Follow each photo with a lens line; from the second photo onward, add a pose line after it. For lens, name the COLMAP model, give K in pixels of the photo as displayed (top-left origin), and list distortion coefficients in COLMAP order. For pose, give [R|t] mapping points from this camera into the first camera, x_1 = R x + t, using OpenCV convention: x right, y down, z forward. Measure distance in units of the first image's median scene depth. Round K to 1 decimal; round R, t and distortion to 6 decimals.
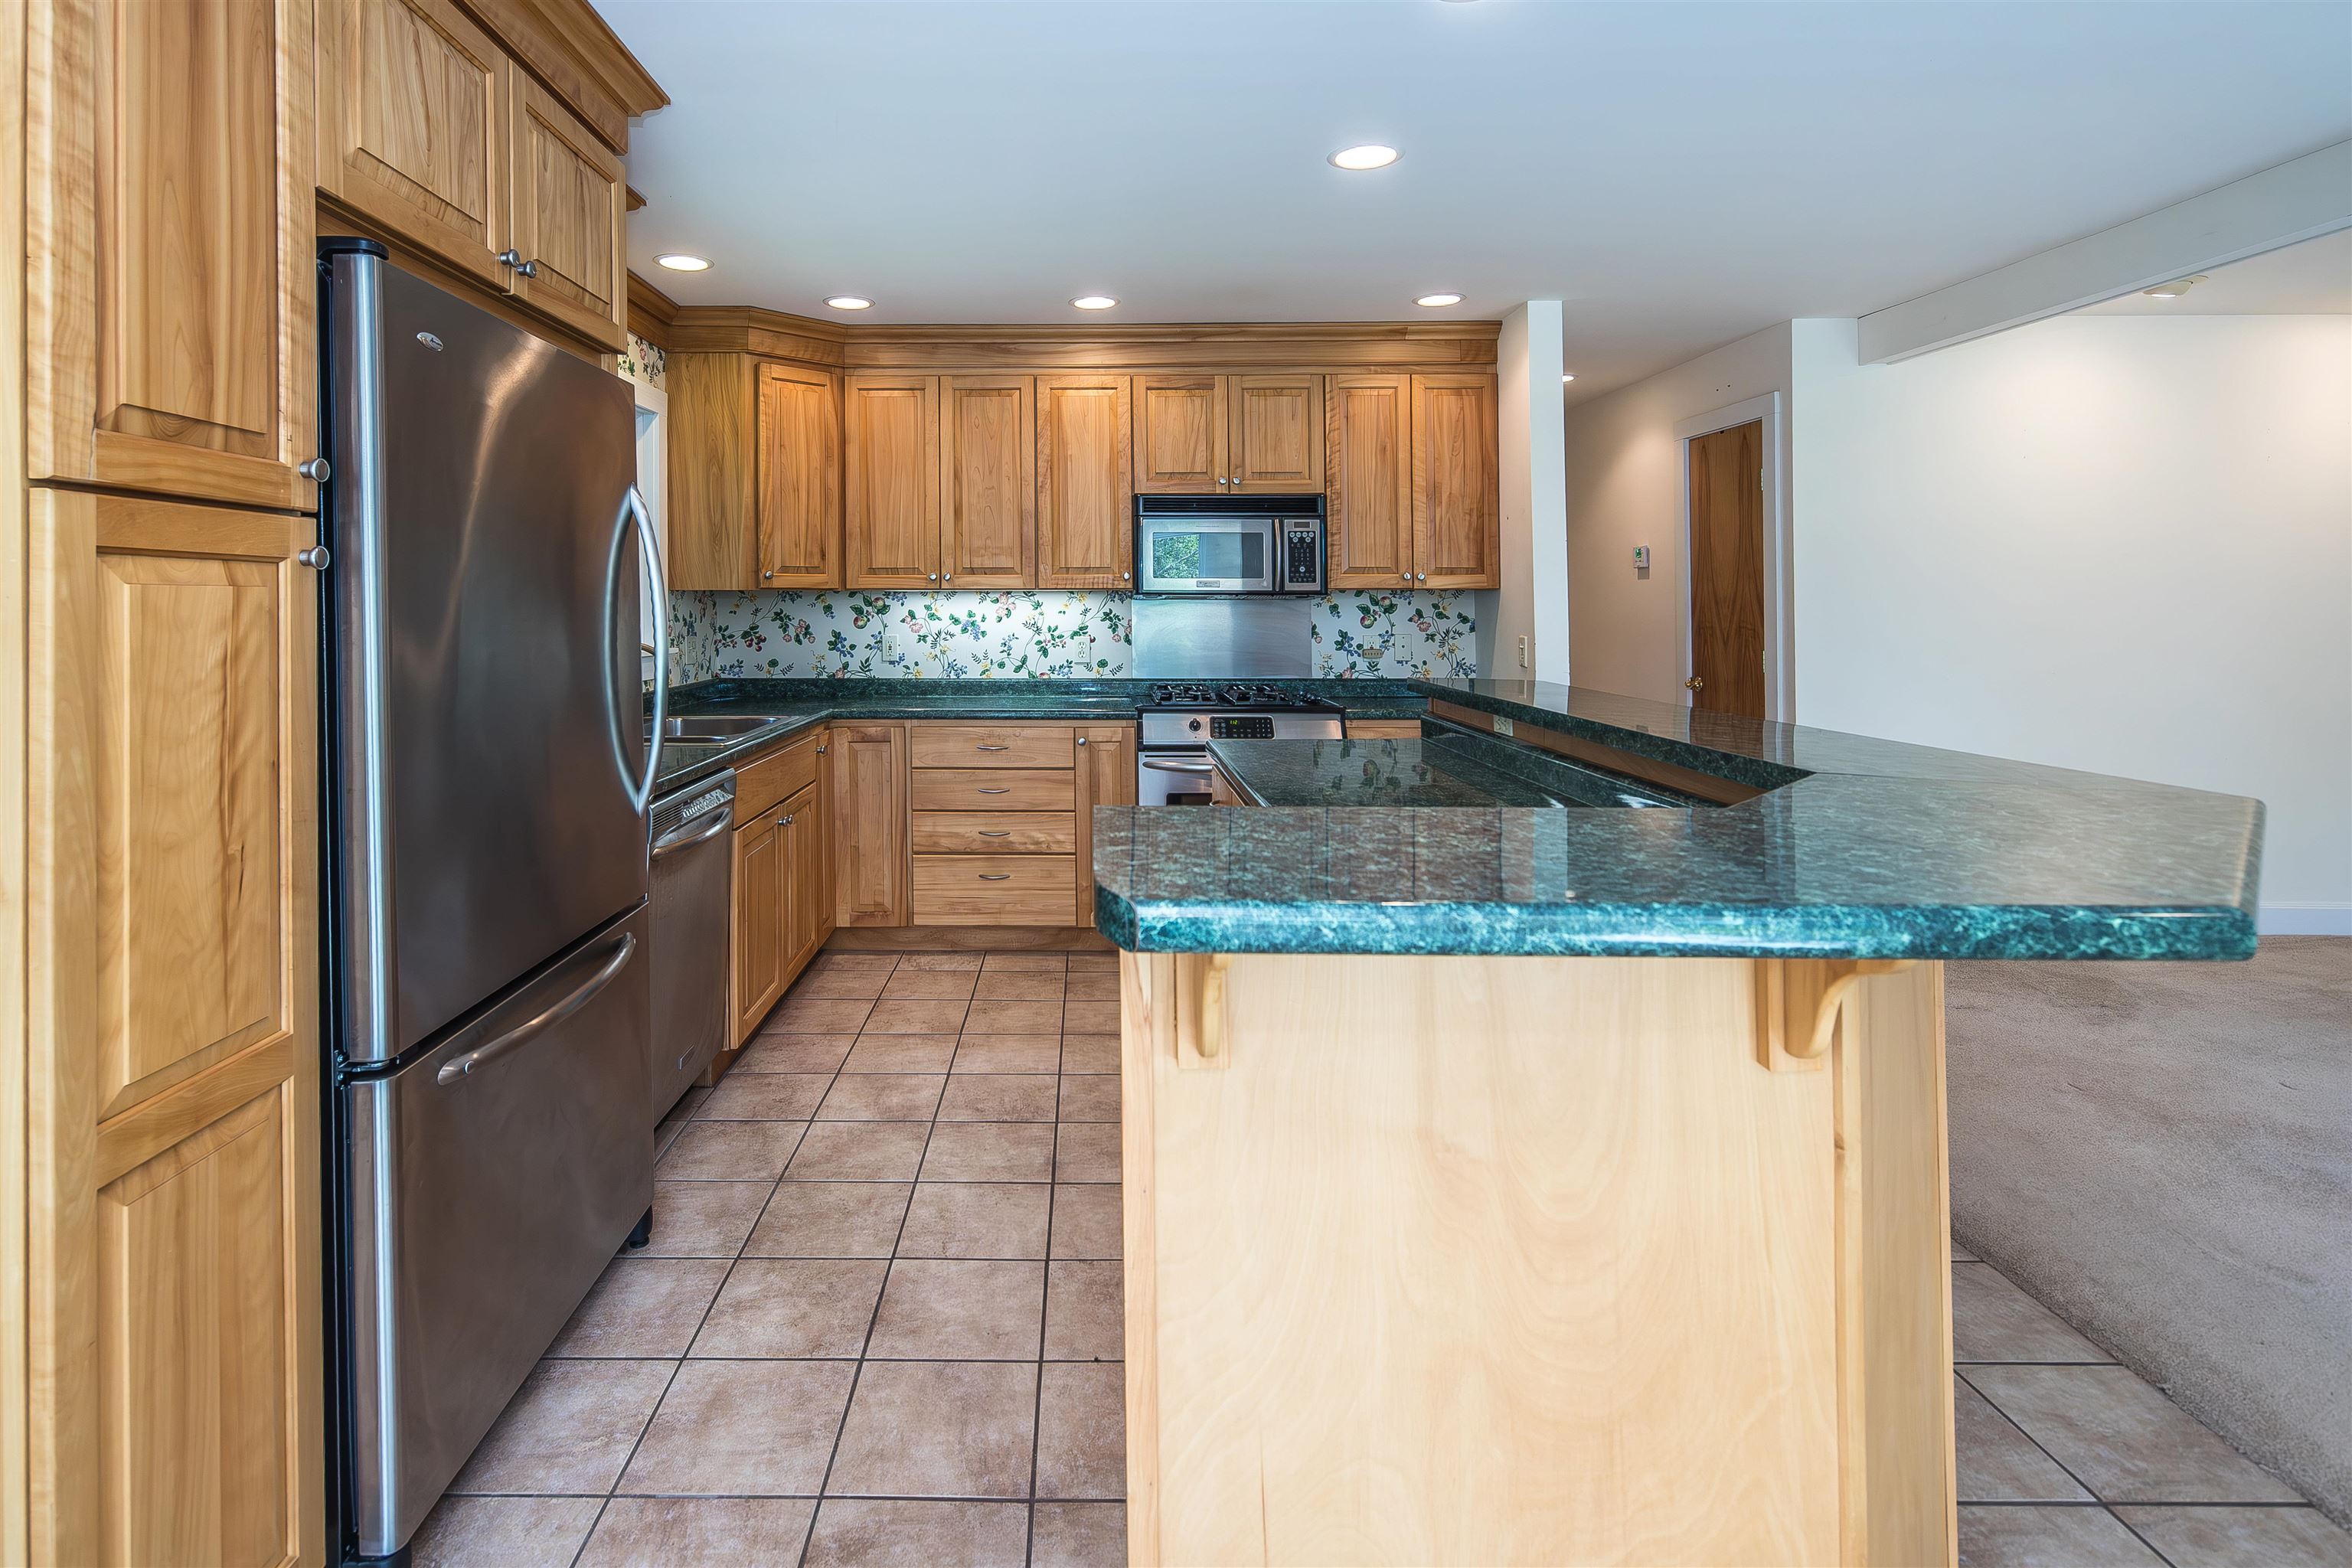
lens RADIAL K [[1150.6, 0, 1108.5], [0, 1150.6, 587.5], [0, 0, 1]] dist [0.002548, -0.000528]
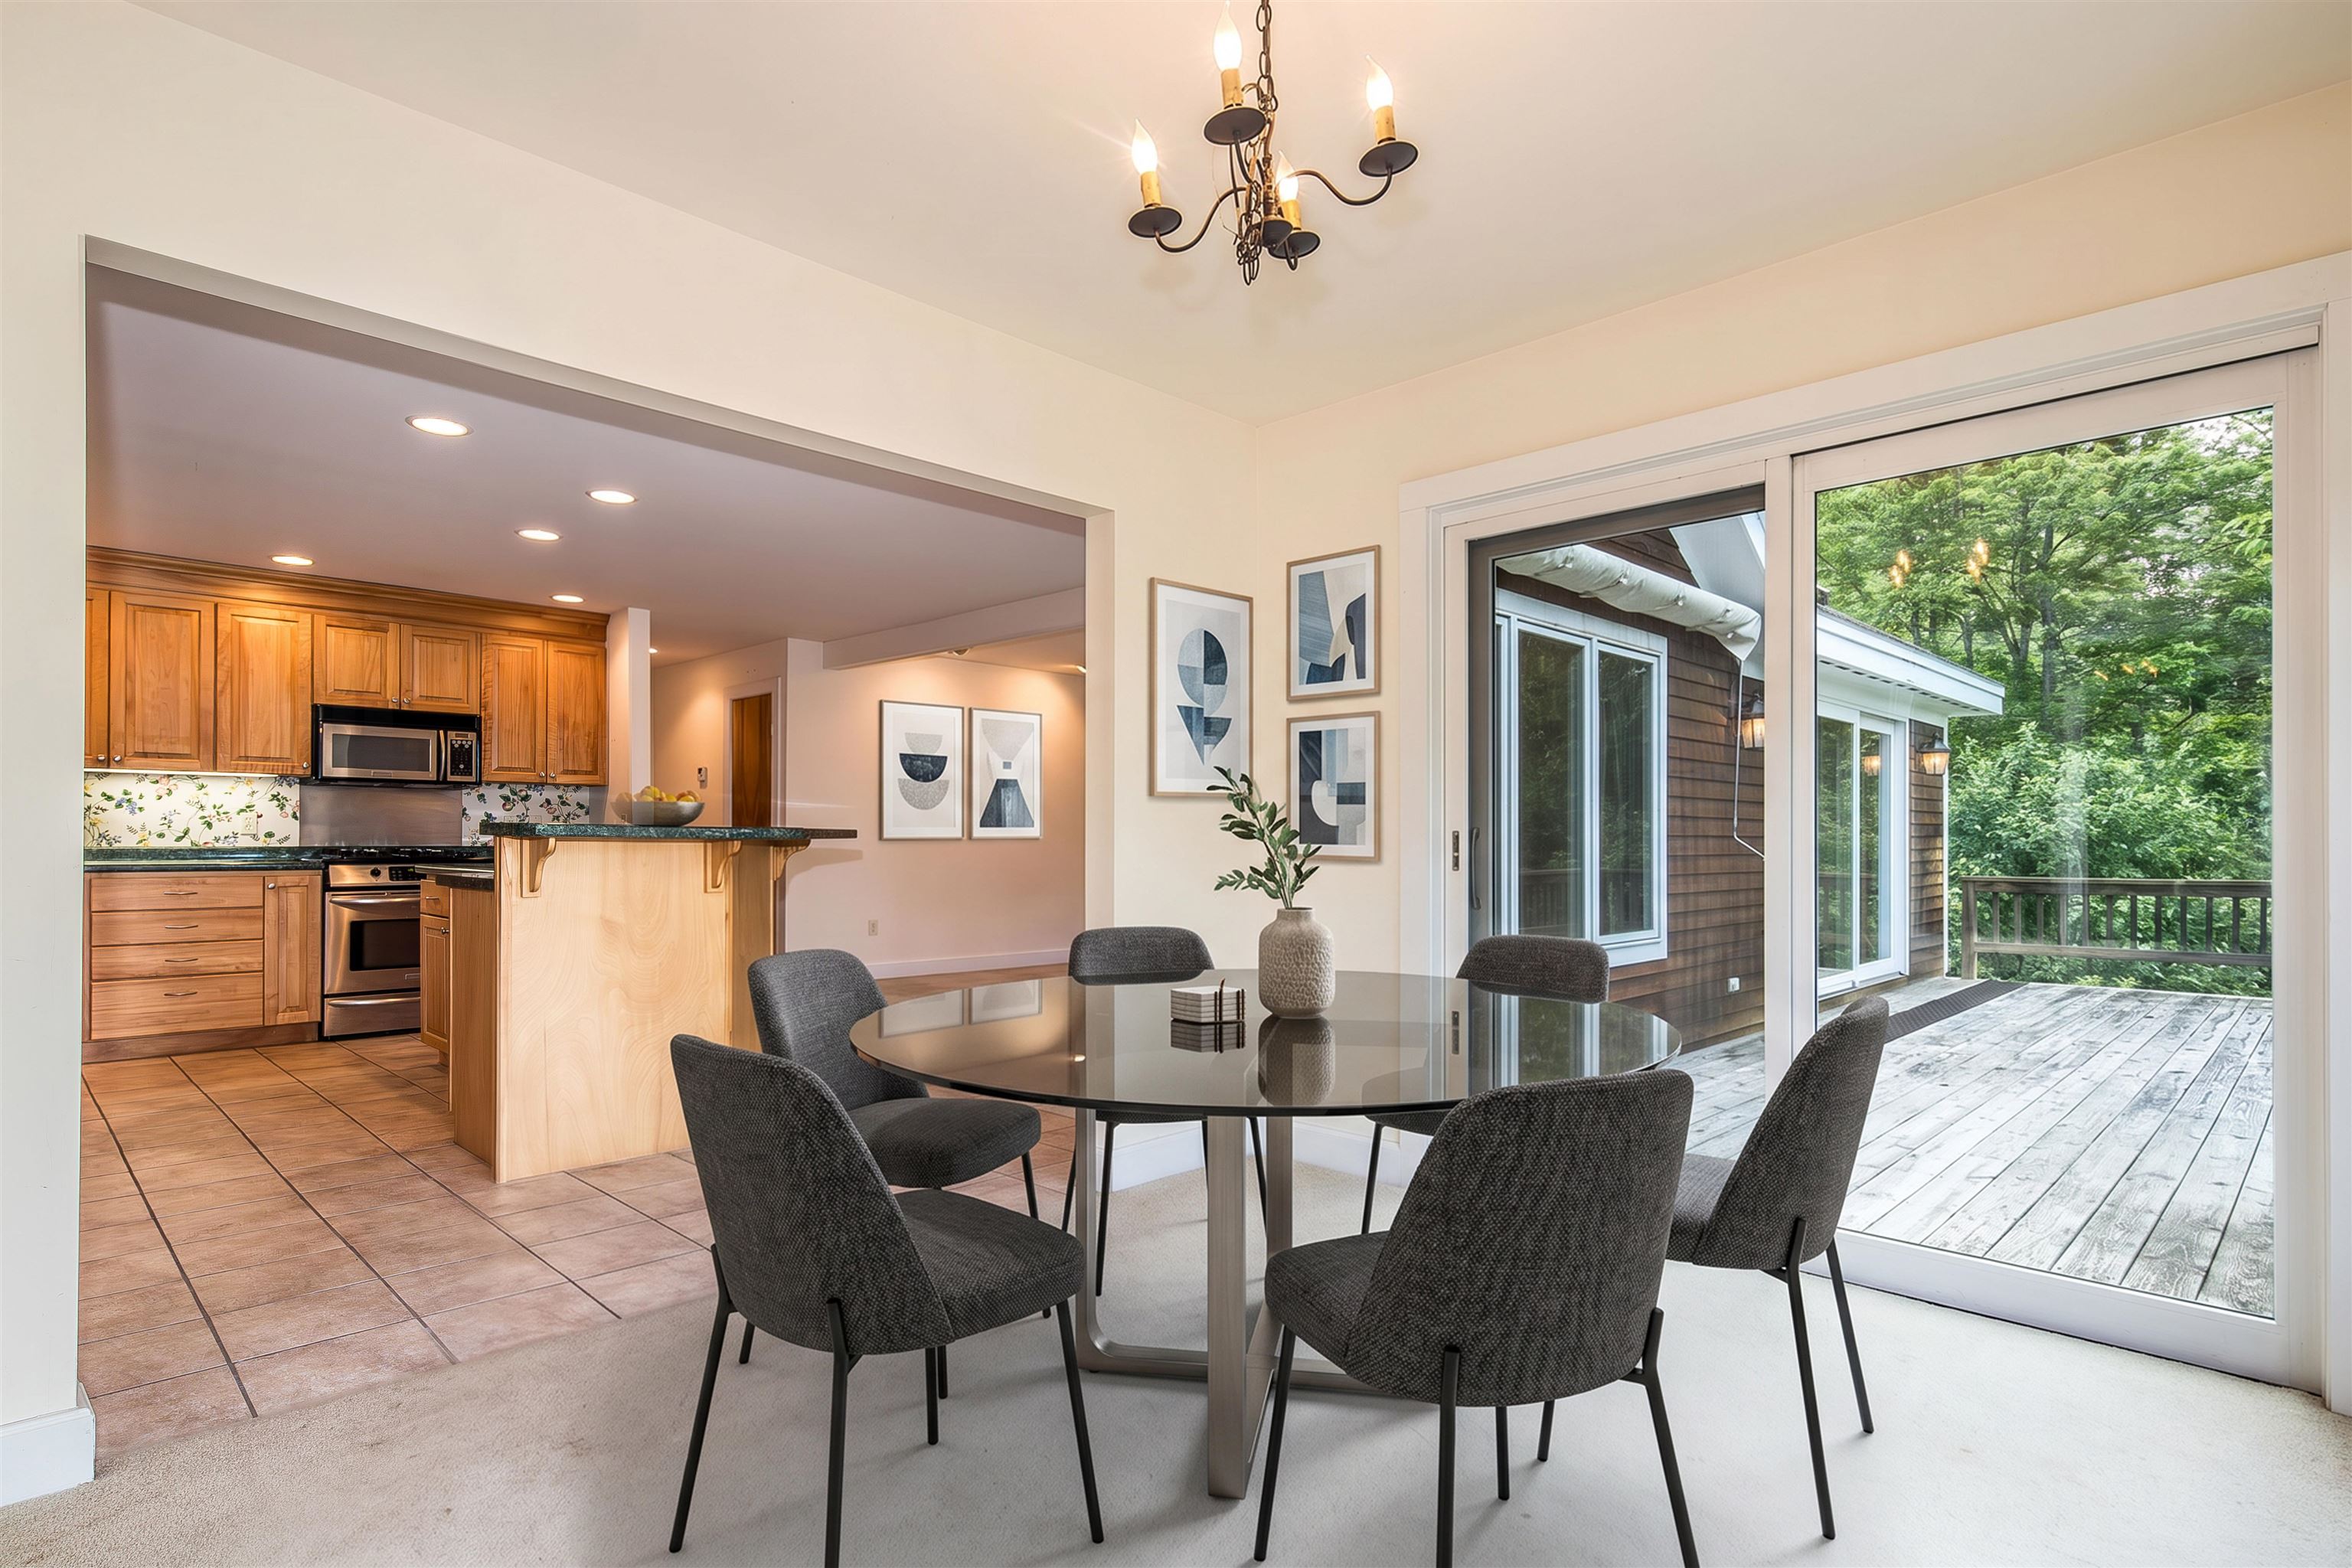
lens RADIAL K [[1150.6, 0, 1222.6], [0, 1150.6, 826.0], [0, 0, 1]] dist [0.002548, -0.000528]
pose [[0.668474, 0.011664, 0.743644, -0.260918], [-0.009910, 0.999928, -0.006776, 0.057689], [-0.743670, -0.002841, 0.668541, -0.661607]]
